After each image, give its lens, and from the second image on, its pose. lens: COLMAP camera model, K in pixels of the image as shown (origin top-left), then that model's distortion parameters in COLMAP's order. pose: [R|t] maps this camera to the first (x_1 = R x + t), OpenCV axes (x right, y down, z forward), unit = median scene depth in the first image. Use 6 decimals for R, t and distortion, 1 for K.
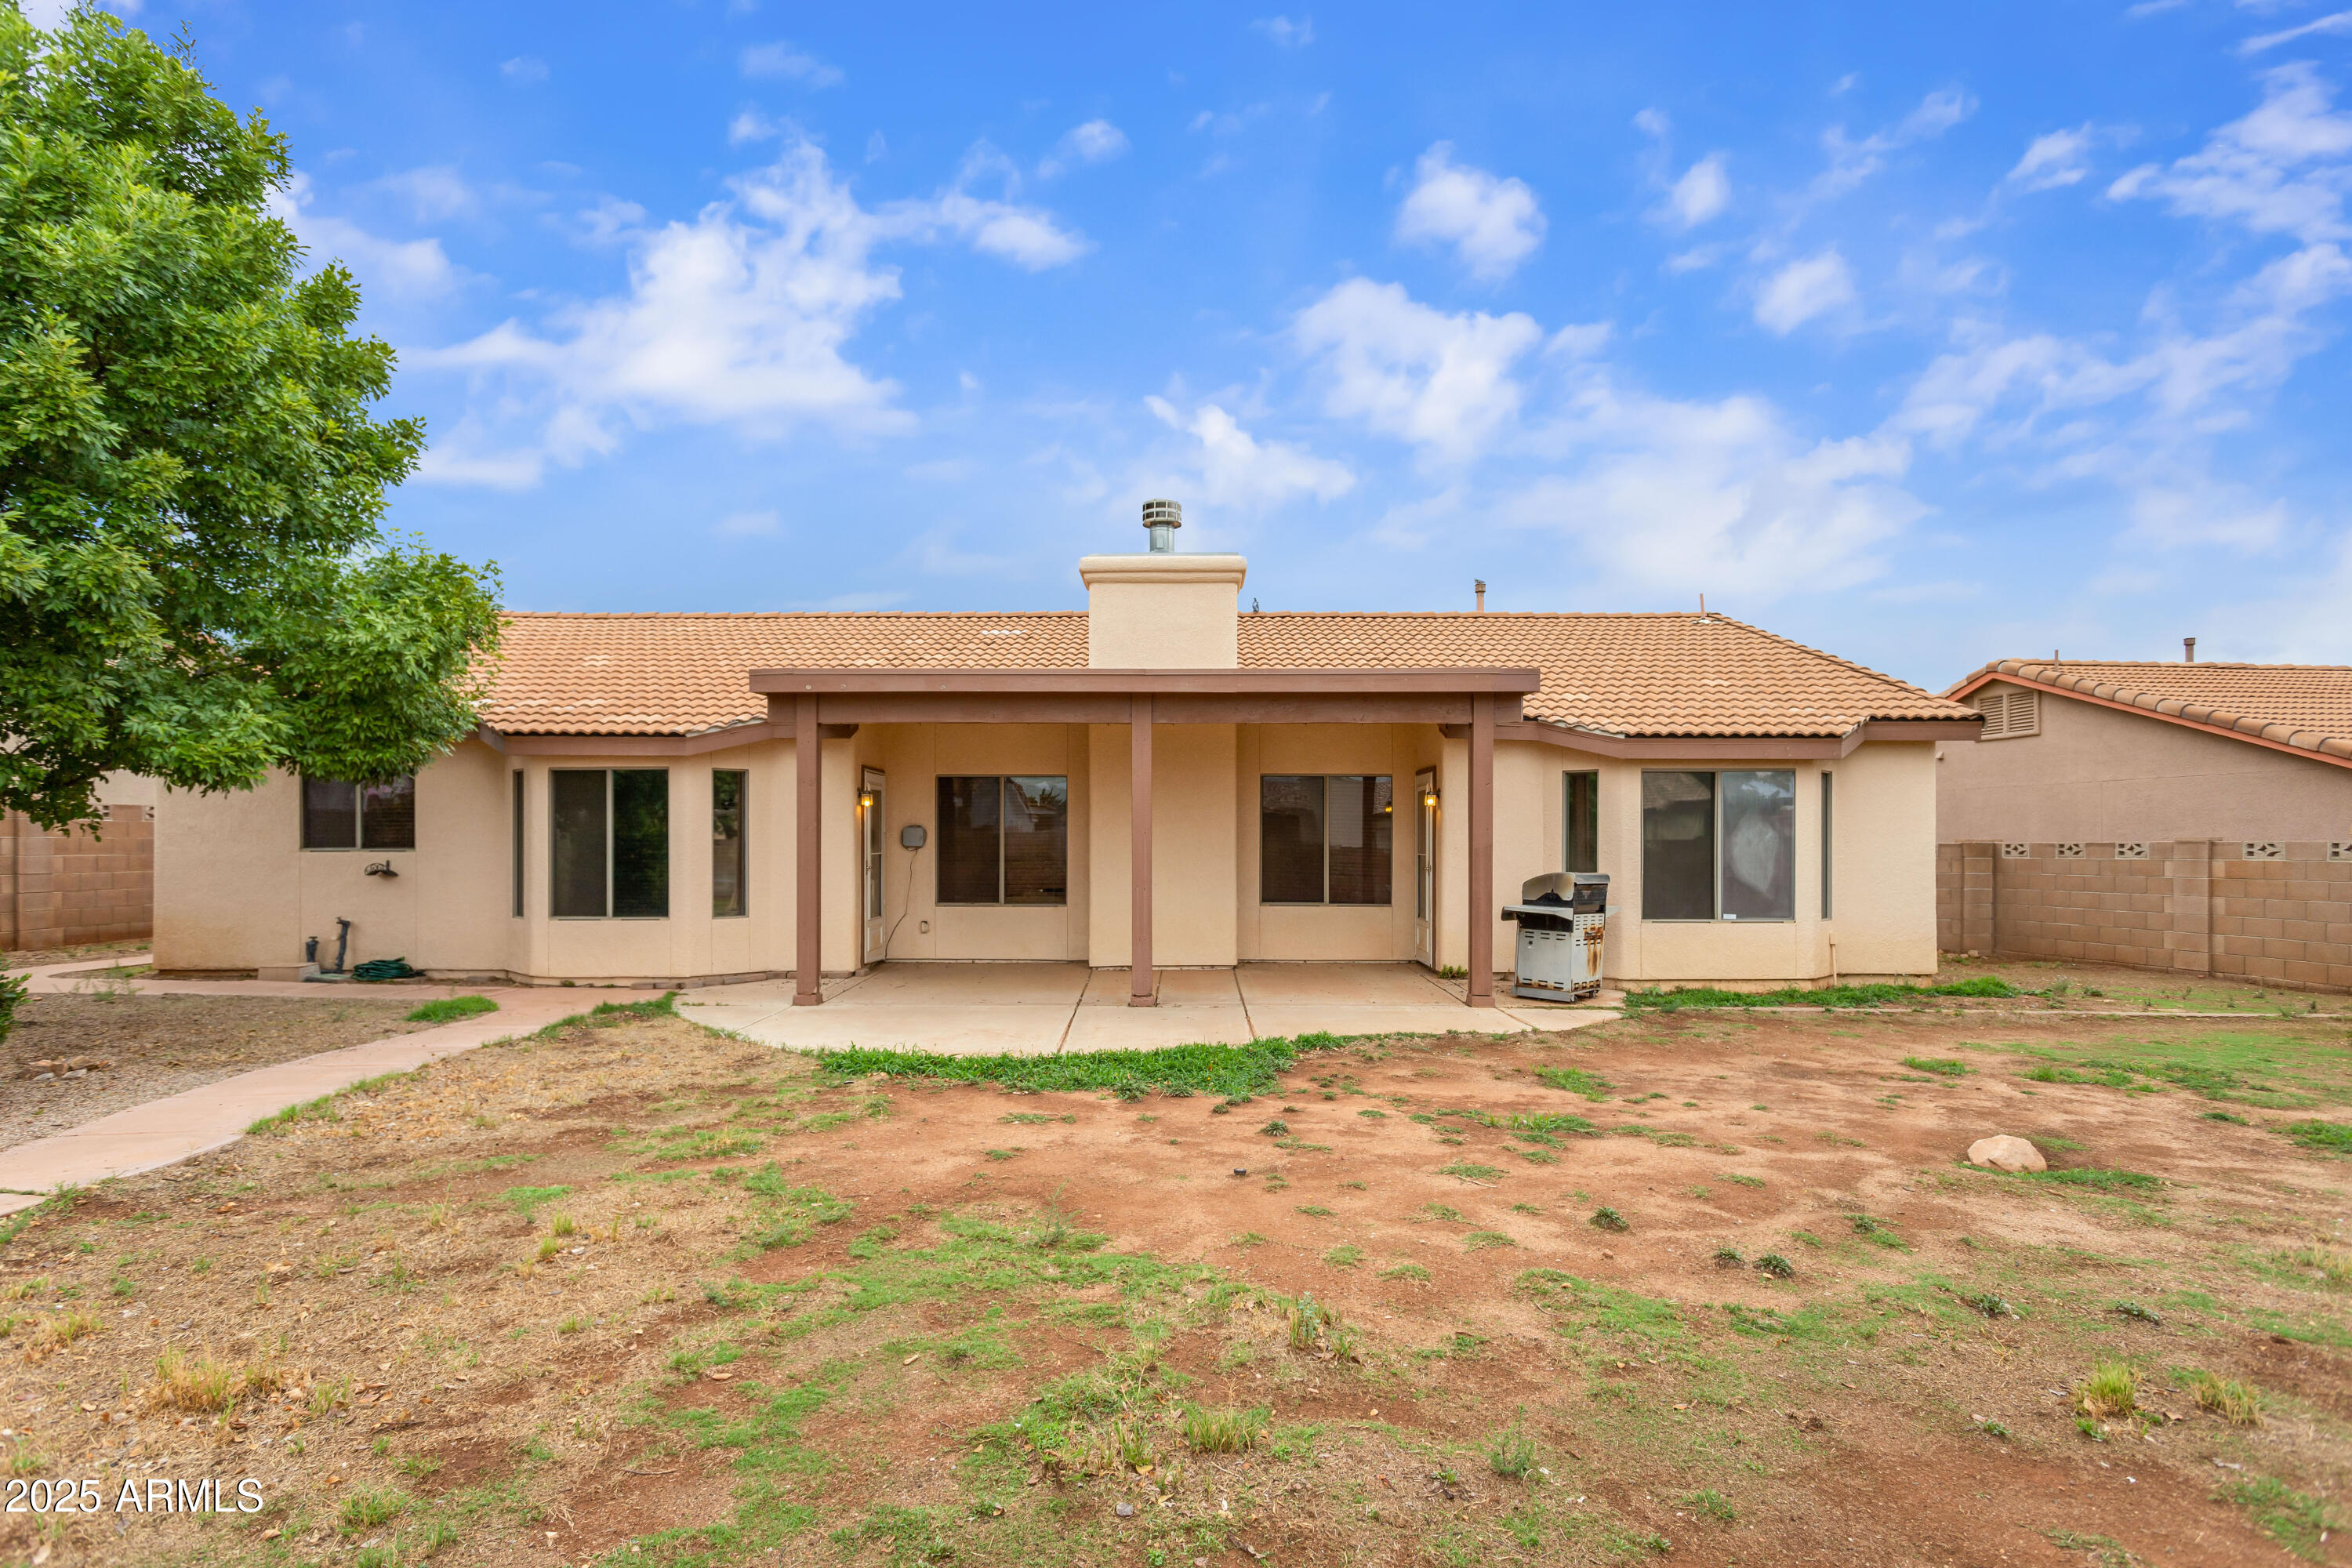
lens RADIAL K [[1141.7, 0, 1161.5], [0, 1141.7, 807.5], [0, 0, 1]] dist [0.000645, 0.000330]
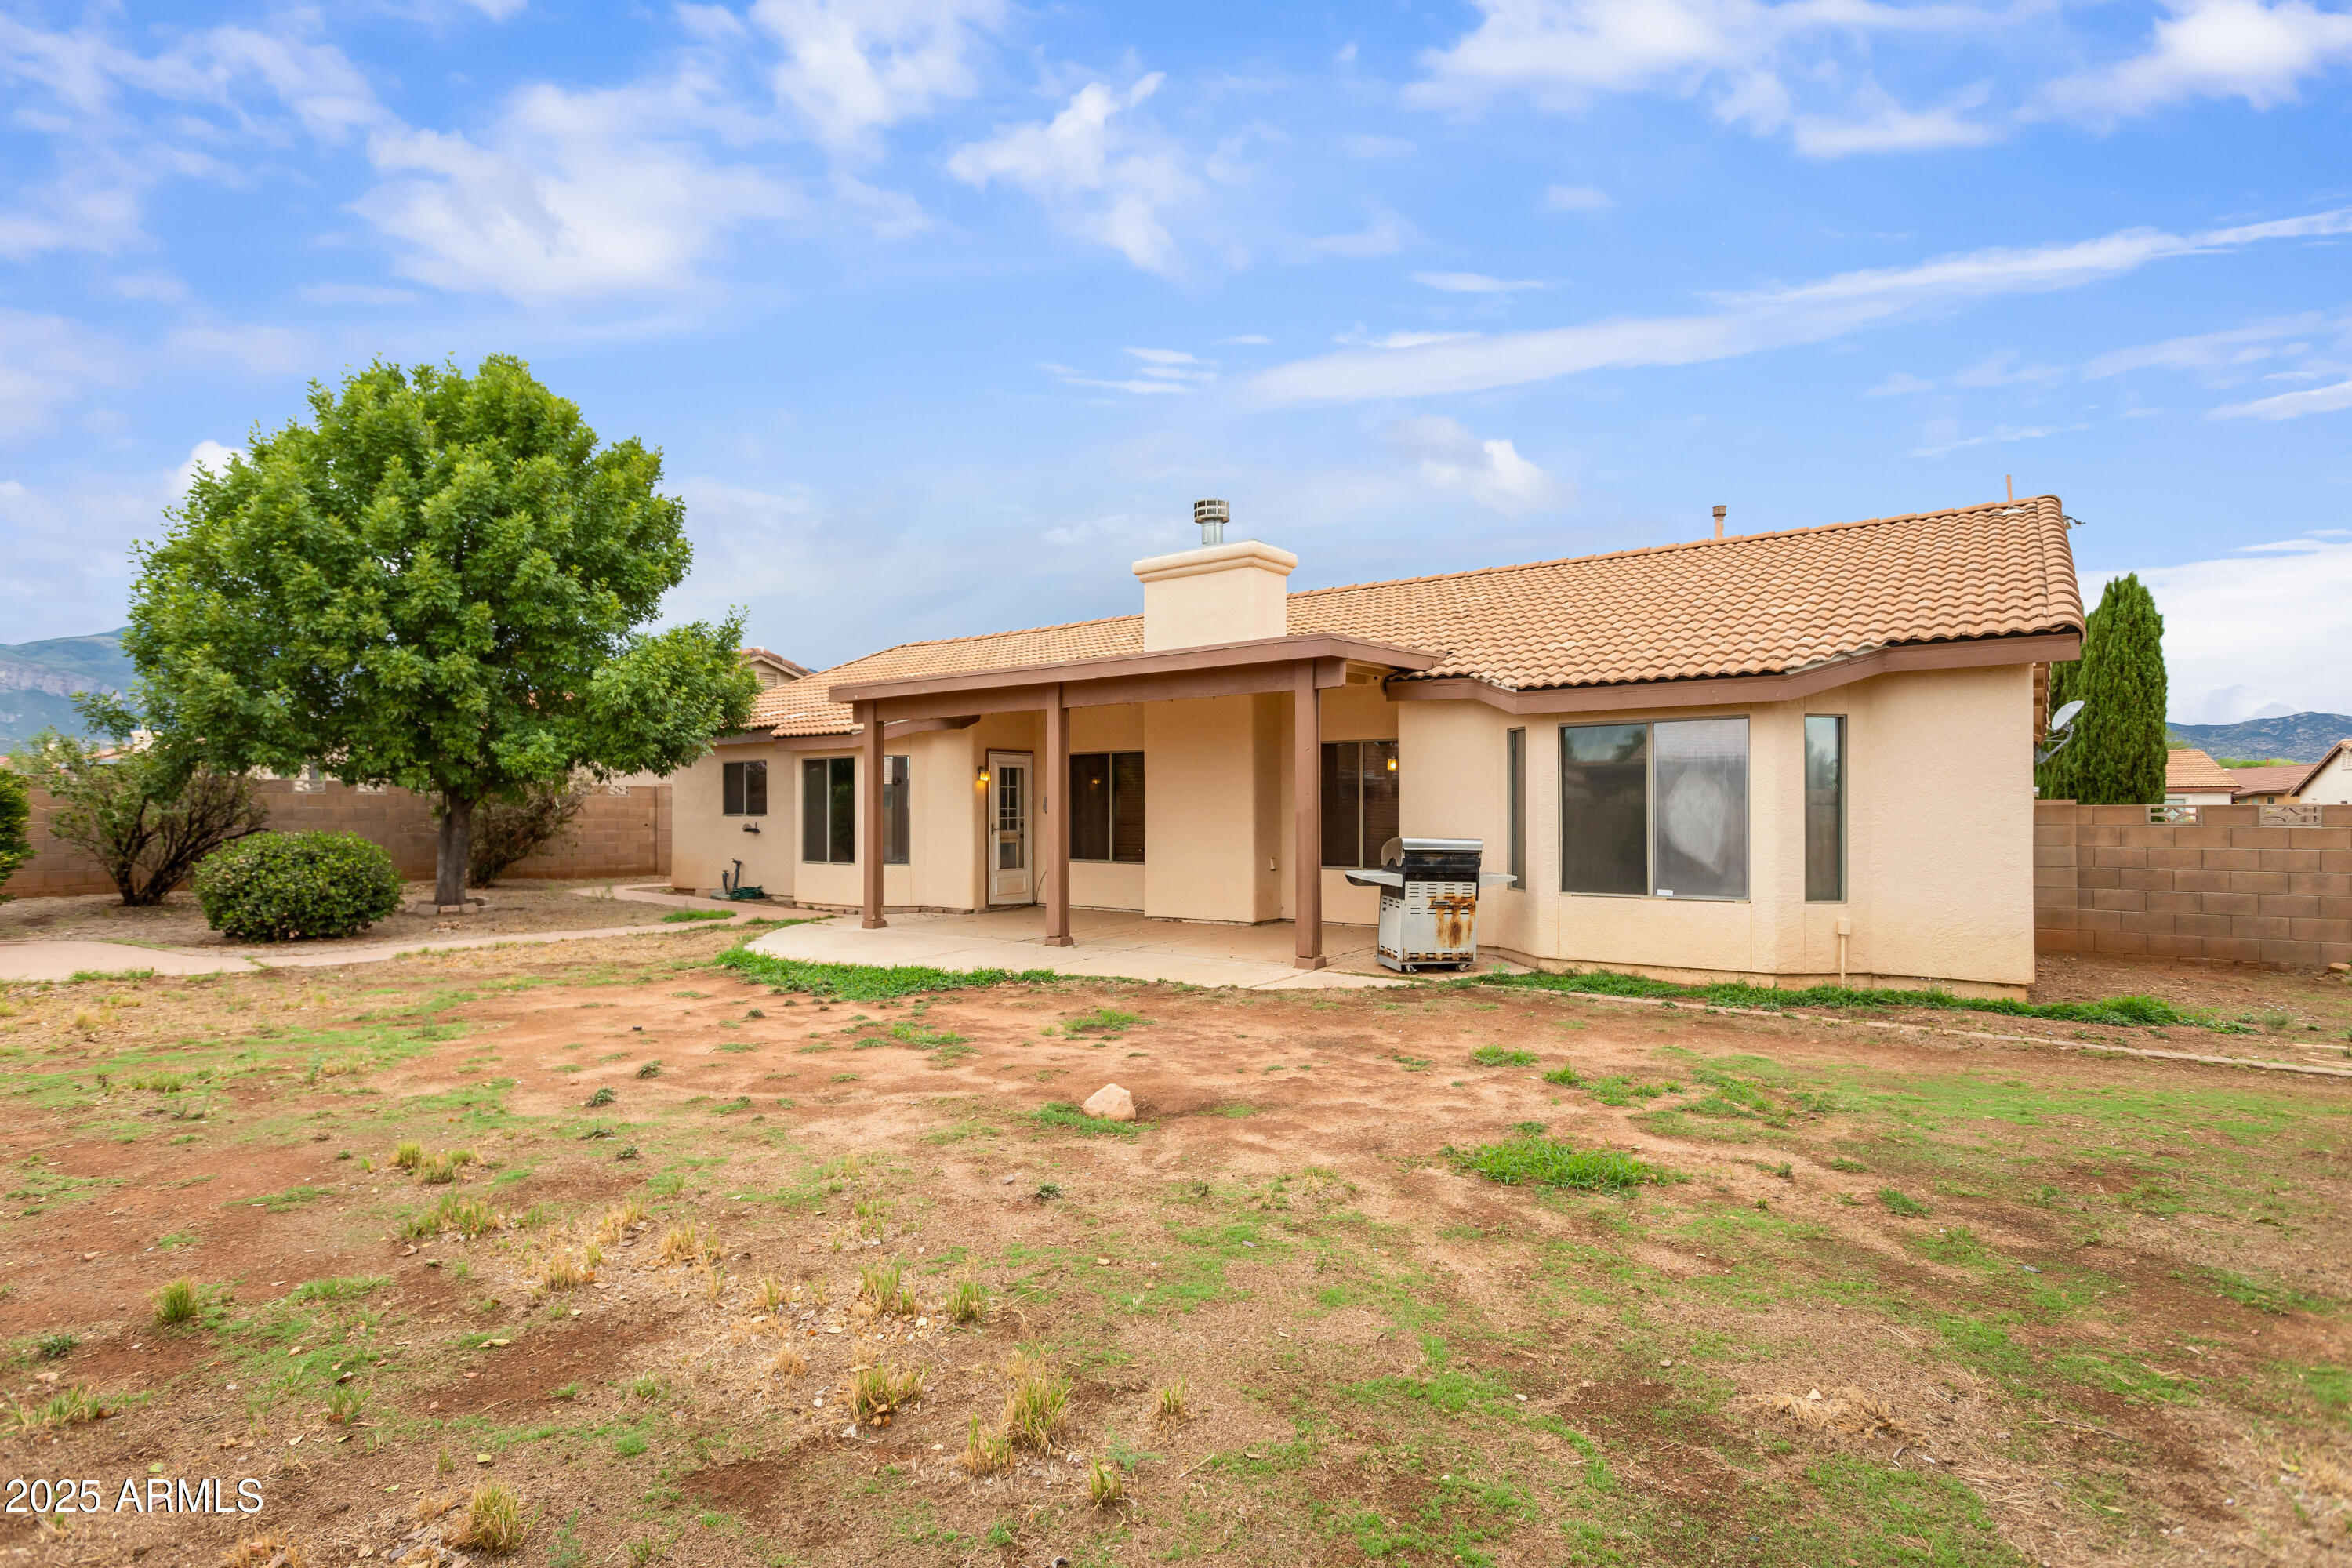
lens RADIAL K [[1141.7, 0, 1163.9], [0, 1141.7, 786.9], [0, 0, 1]] dist [0.000645, 0.000330]
pose [[0.809298, -0.015226, -0.587202, 0.693695], [0.020815, 0.999780, 0.002764, 0.006482], [0.587030, -0.014459, 0.809436, 0.092066]]
